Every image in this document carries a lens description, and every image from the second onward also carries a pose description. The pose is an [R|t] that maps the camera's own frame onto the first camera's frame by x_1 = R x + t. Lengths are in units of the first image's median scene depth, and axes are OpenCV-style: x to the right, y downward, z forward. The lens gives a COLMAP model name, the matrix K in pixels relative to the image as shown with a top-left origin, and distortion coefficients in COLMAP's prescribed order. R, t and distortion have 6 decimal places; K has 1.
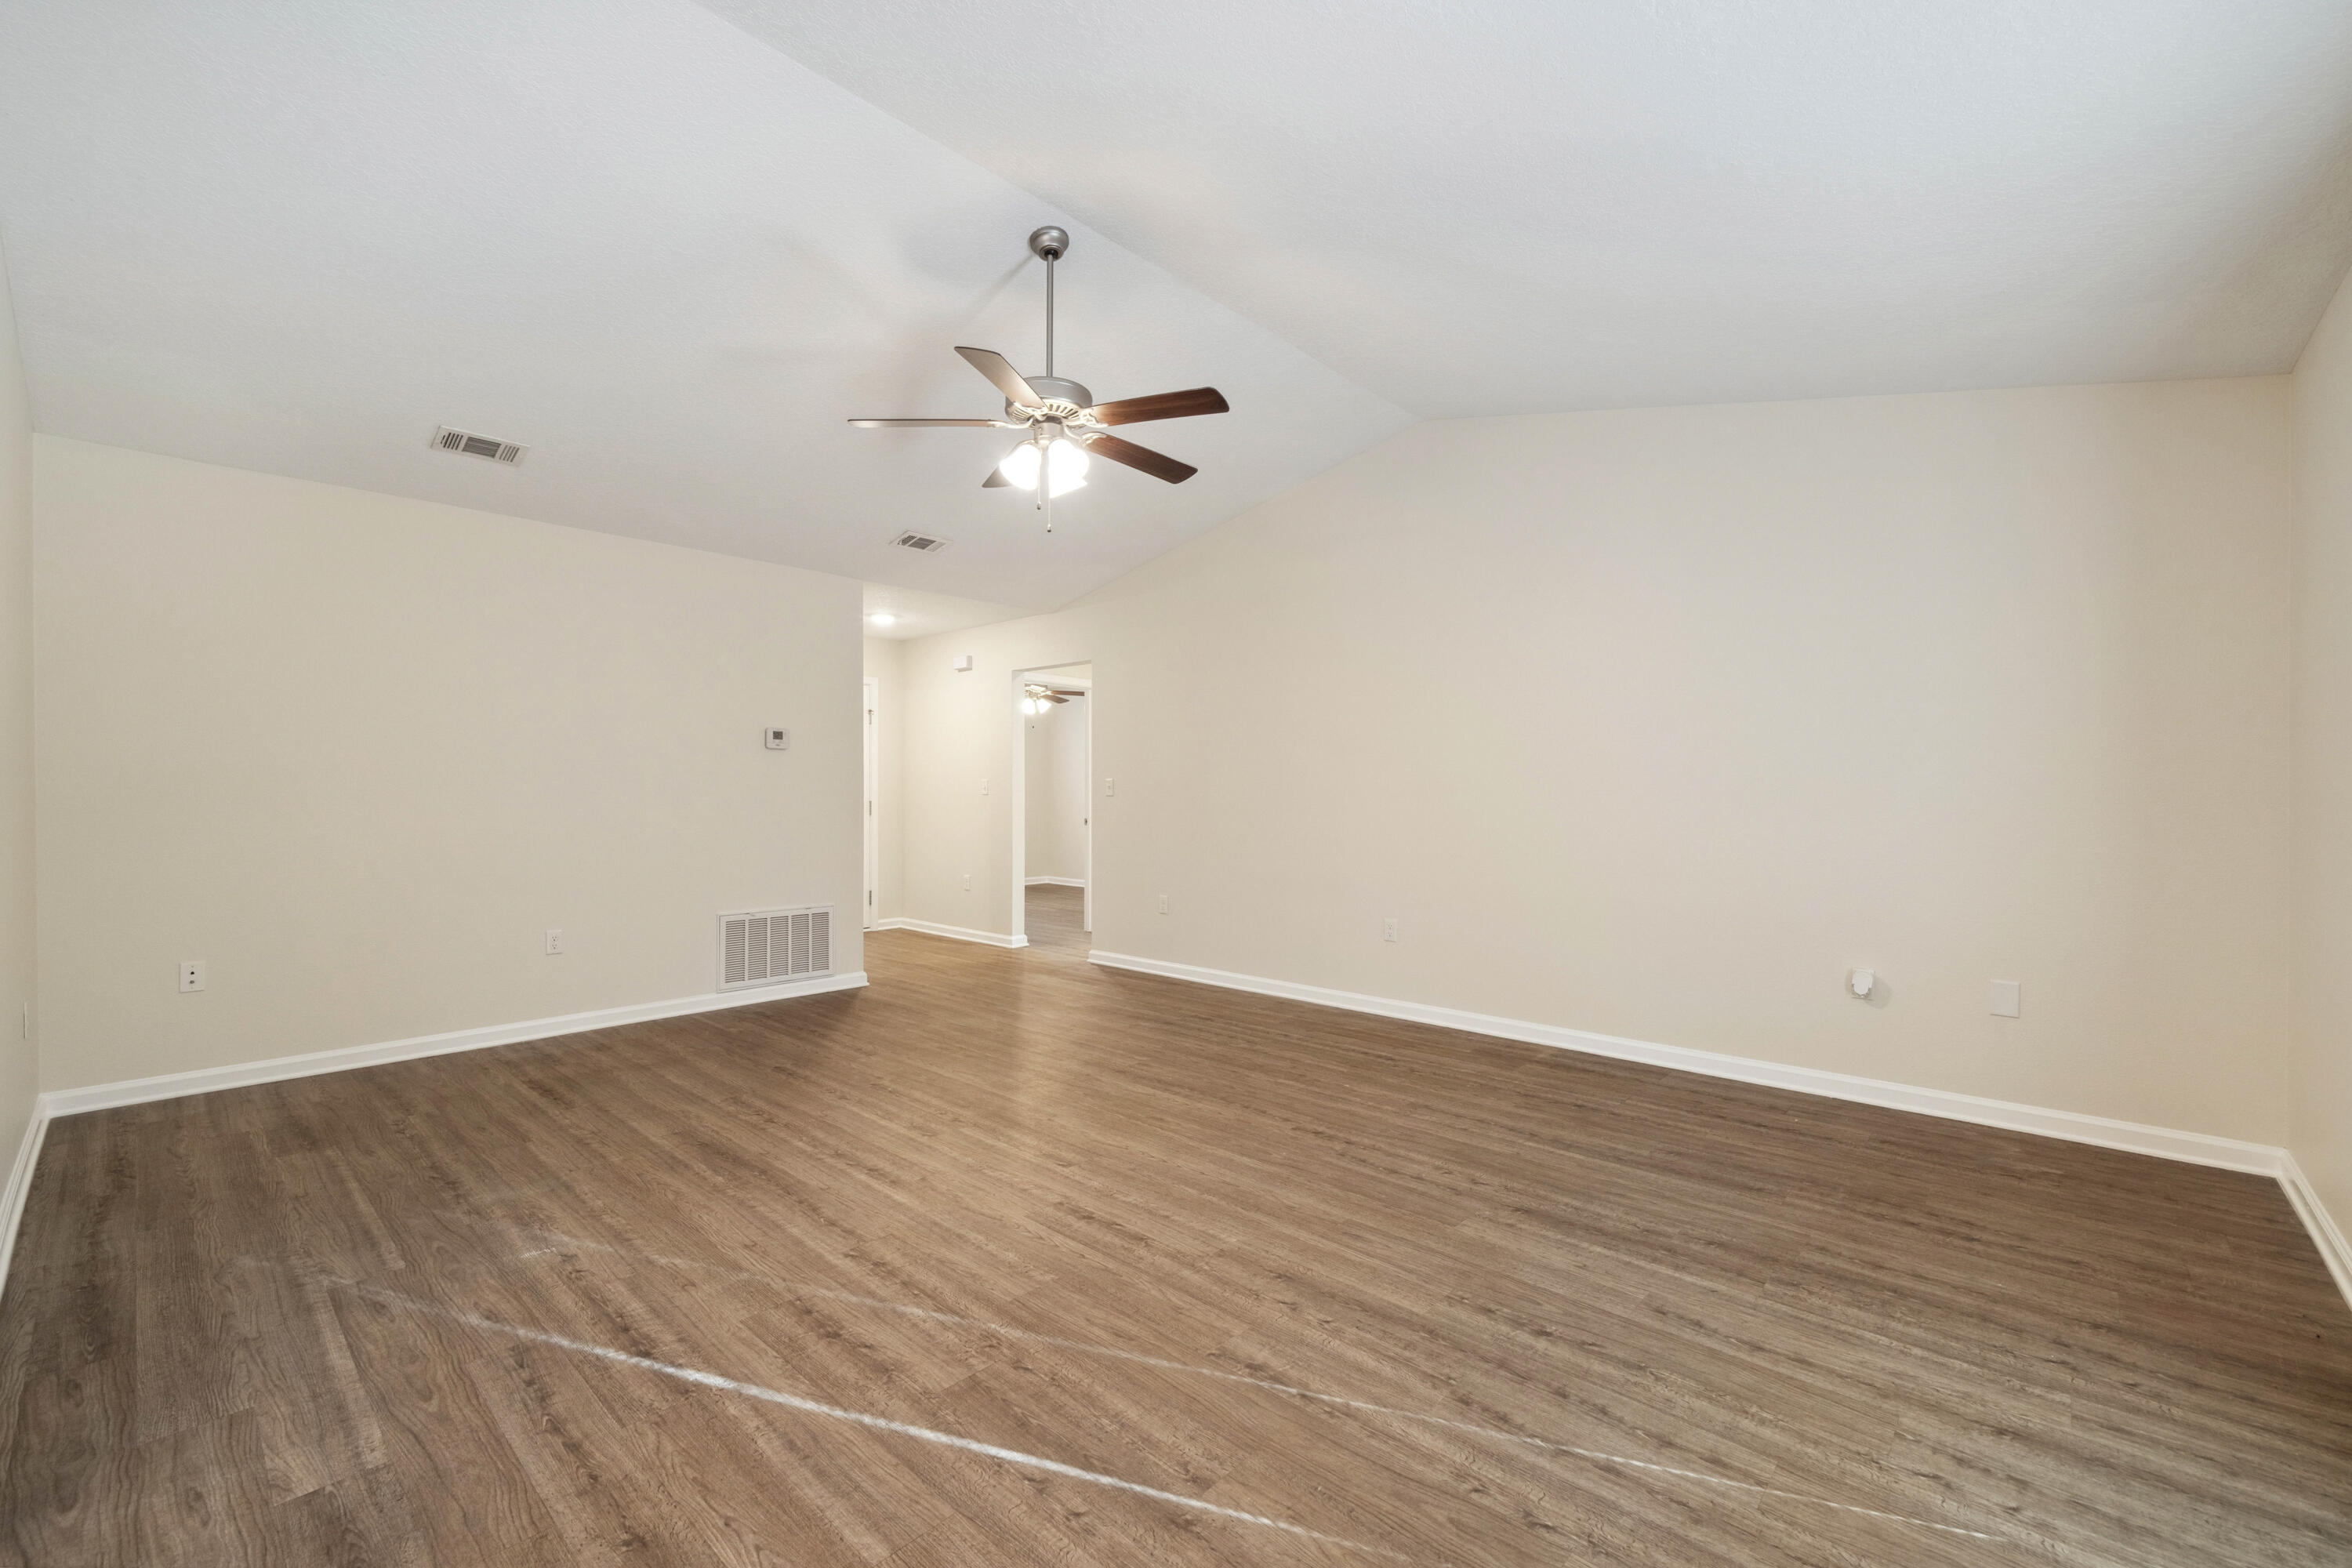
lens RADIAL K [[953.9, 0, 1176.0], [0, 953.9, 784.0], [0, 0, 1]] dist [0.000547, -0.000408]
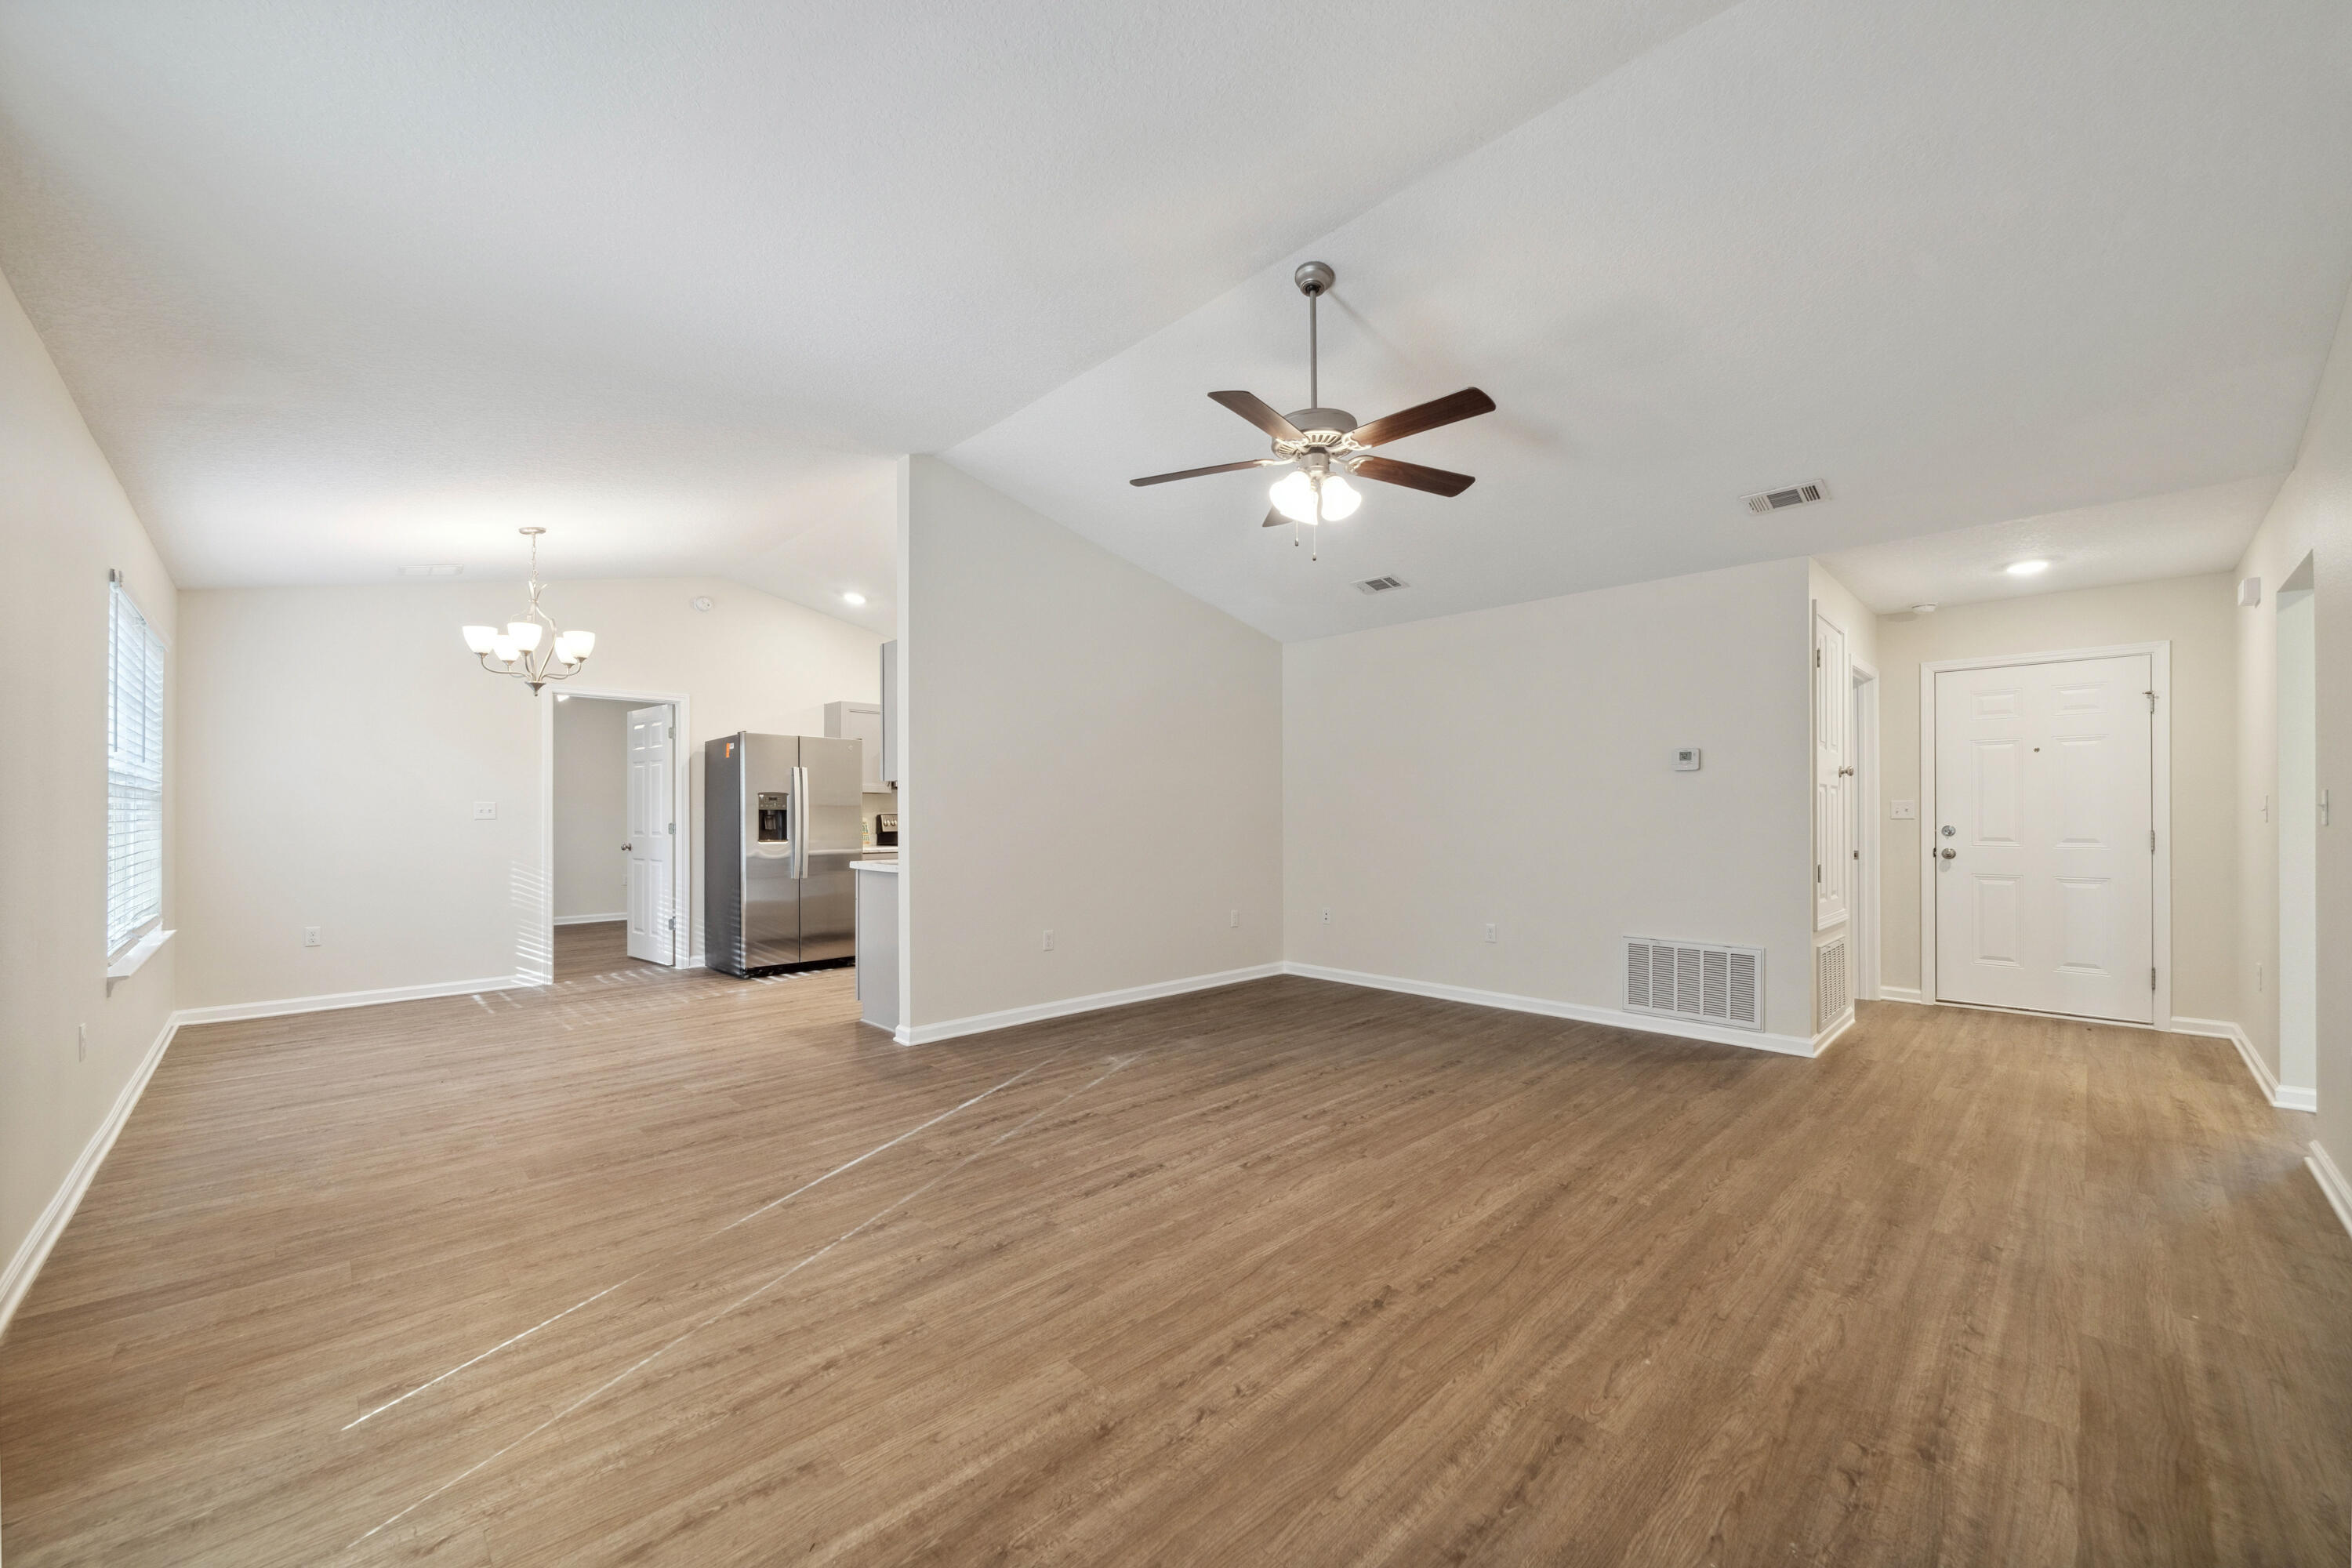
lens RADIAL K [[916.8, 0, 1186.4], [0, 916.8, 813.7], [0, 0, 1]] dist [-0.000101, 0.000497]
pose [[-0.053311, -0.003325, -0.998572, 1.061976], [0.009343, 0.999949, -0.003828, 0.008774], [0.998534, -0.009534, -0.053277, 1.149769]]
